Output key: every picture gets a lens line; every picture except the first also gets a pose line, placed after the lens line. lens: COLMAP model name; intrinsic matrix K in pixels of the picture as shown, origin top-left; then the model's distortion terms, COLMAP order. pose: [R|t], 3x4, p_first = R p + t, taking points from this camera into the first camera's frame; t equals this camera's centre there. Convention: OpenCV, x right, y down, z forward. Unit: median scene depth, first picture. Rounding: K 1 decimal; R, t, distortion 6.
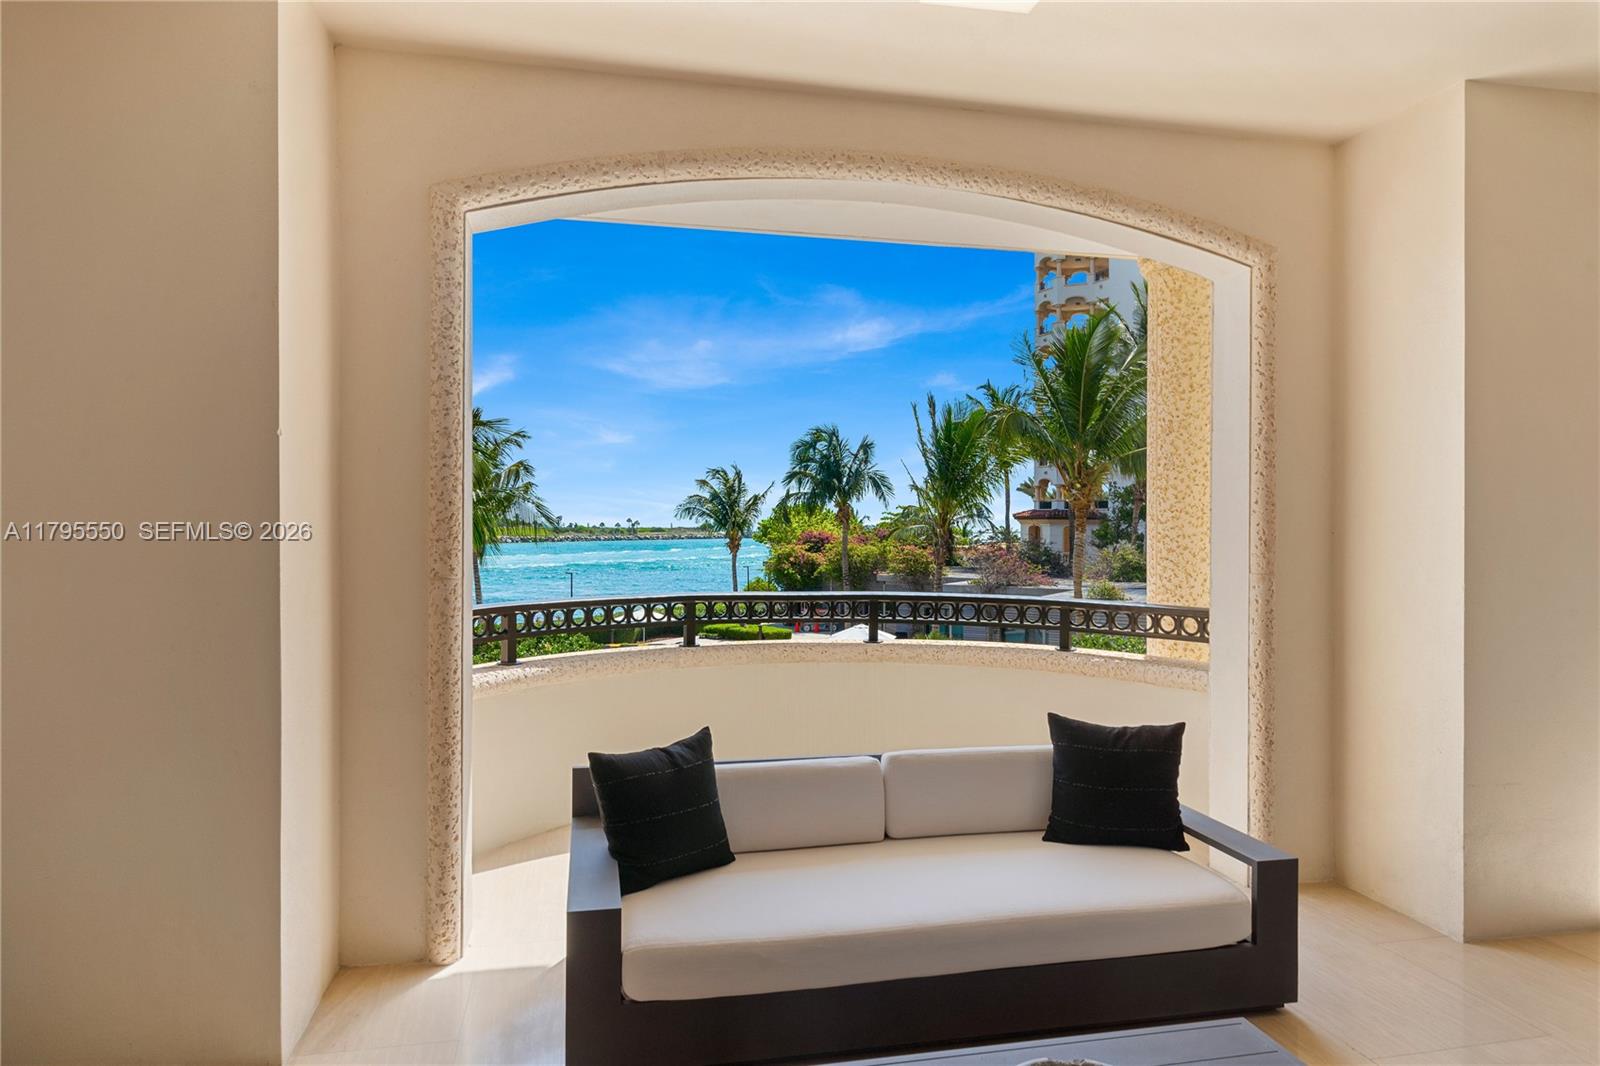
lens RADIAL K [[965.4, 0, 795.0], [0, 965.4, 529.5], [0, 0, 1]] dist [0.001311, -0.000047]
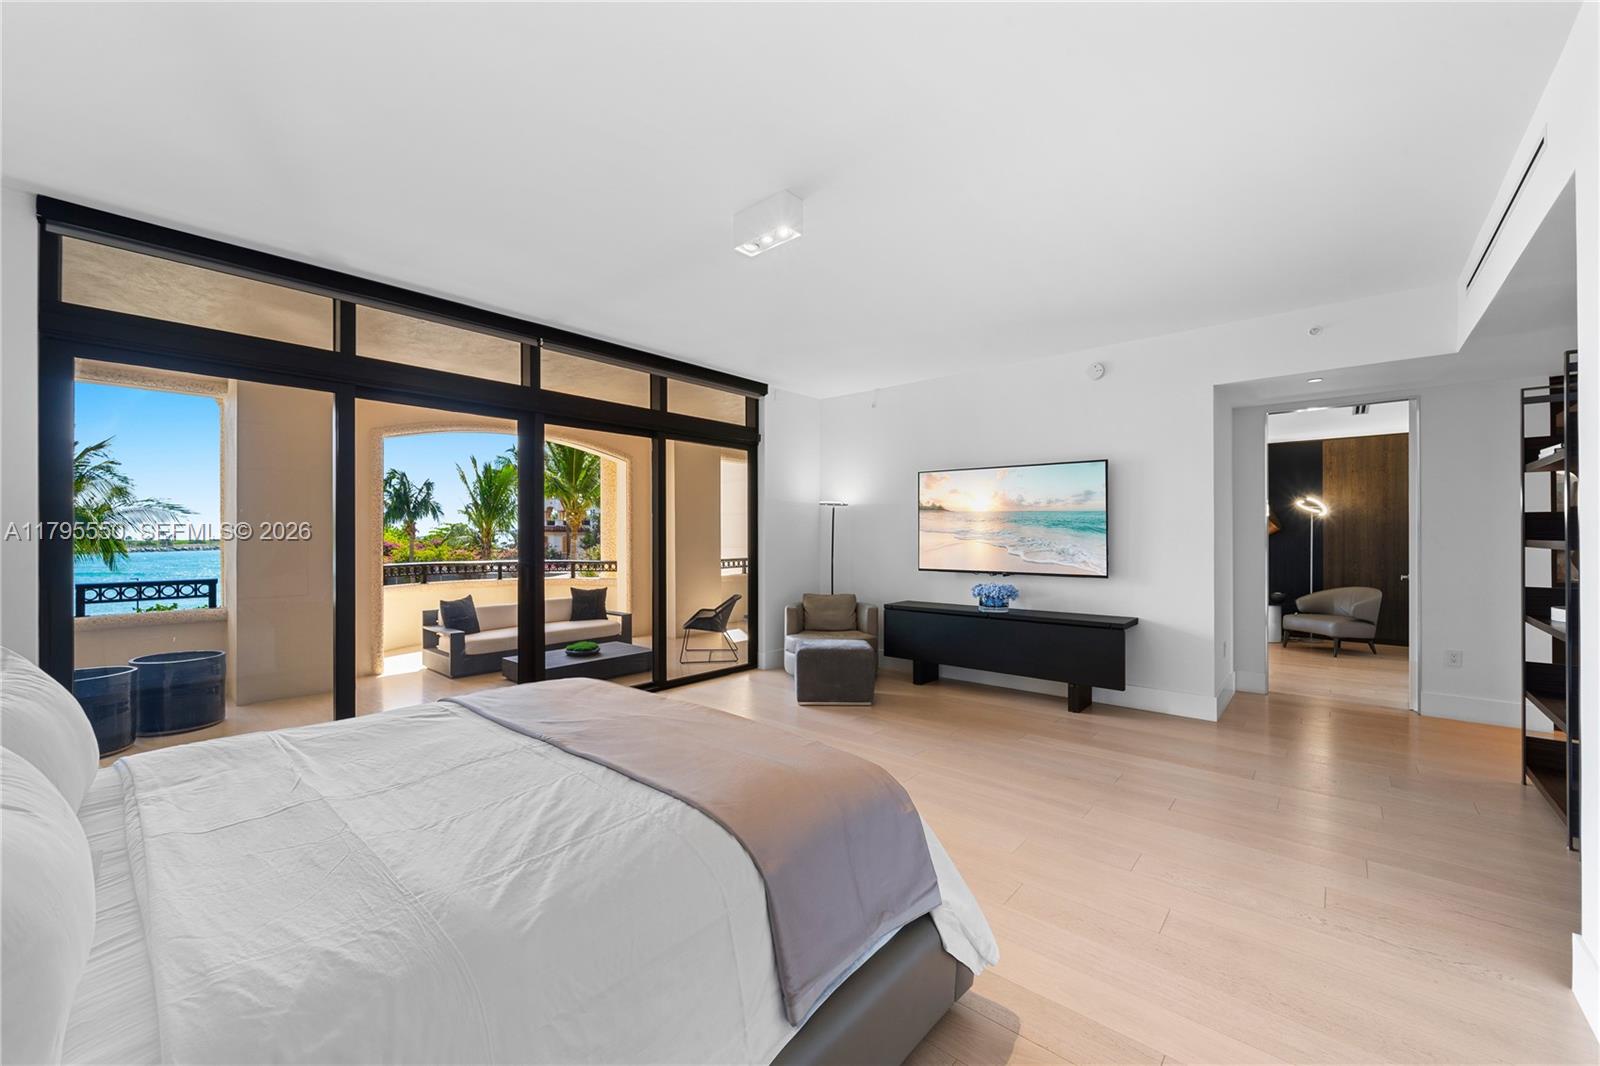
lens RADIAL K [[633.4, 0, 800.0], [0, 633.4, 533.0], [0, 0, 1]] dist [-0.000569, -0.000039]
pose [[0.806466, -0.004563, 0.591263, -0.041325], [0.009333, 0.999944, -0.005013, 0.000547], [-0.591207, 0.009561, 0.806464, -0.132200]]
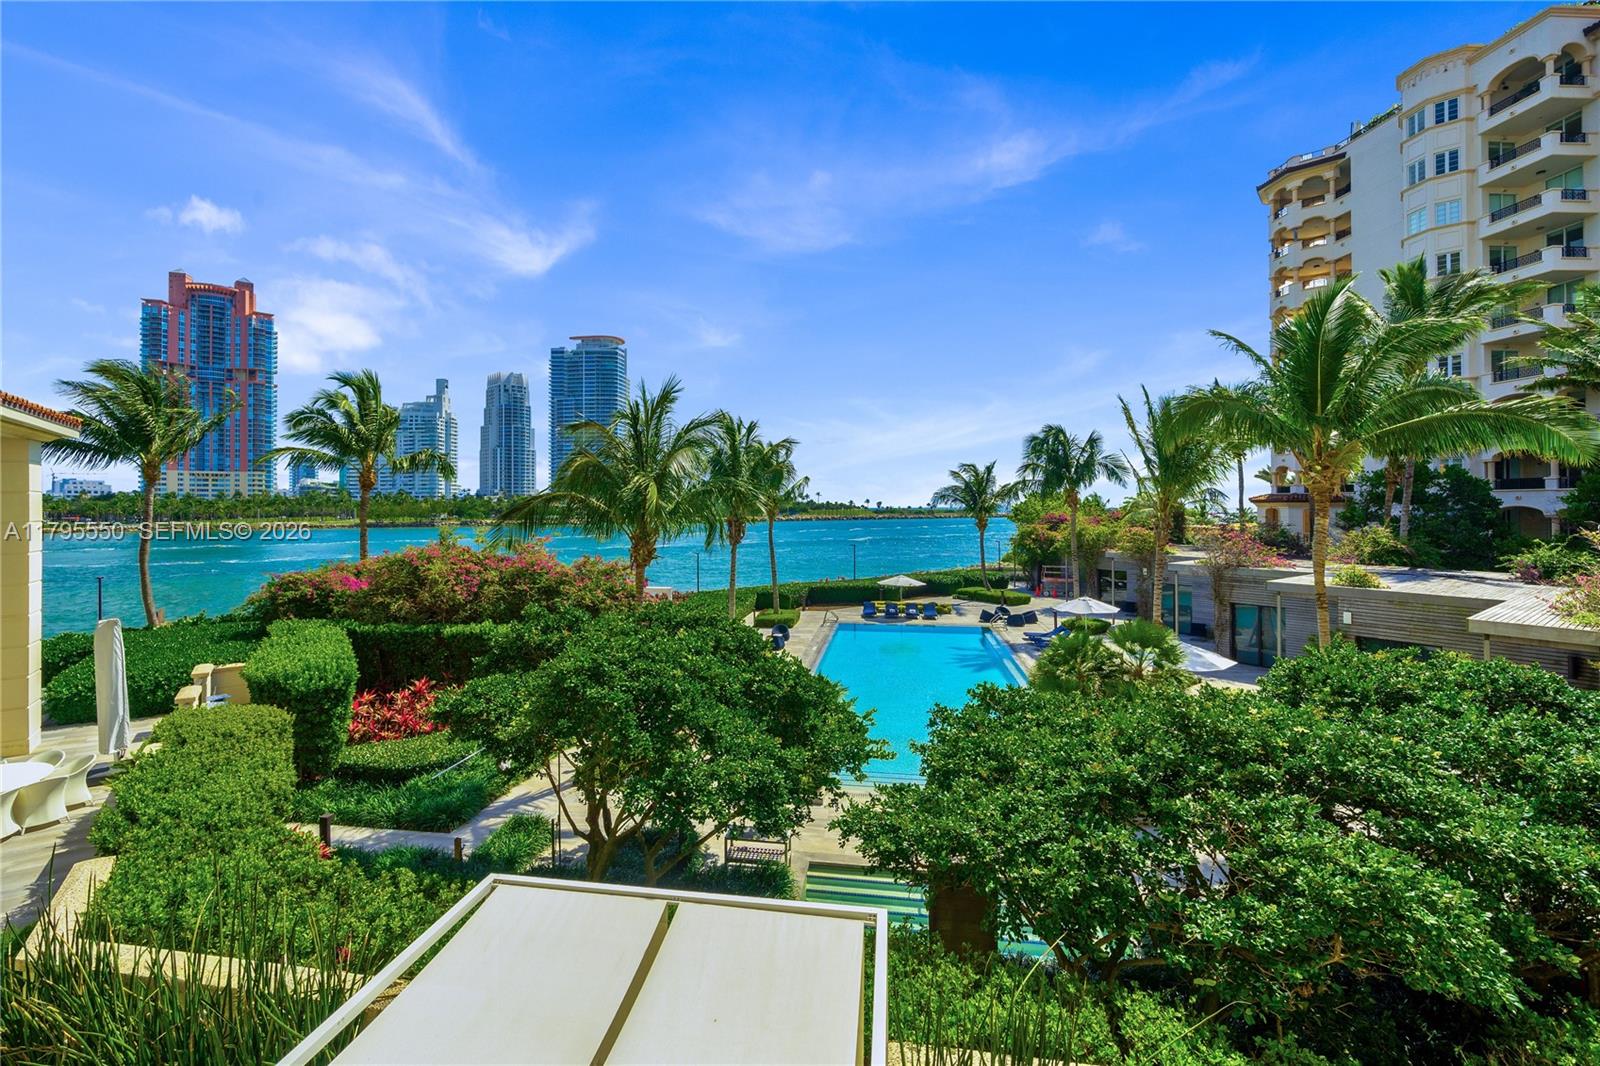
lens RADIAL K [[650.0, 0, 800.5], [0, 650.0, 504.1], [0, 0, 1]] dist [0.000351, -0.000001]
pose [[0.925113, -0.005326, -0.379654, 0.043073], [0.002040, 0.999957, -0.009058, -0.004122], [0.379686, 0.007605, 0.925084, 0.143559]]
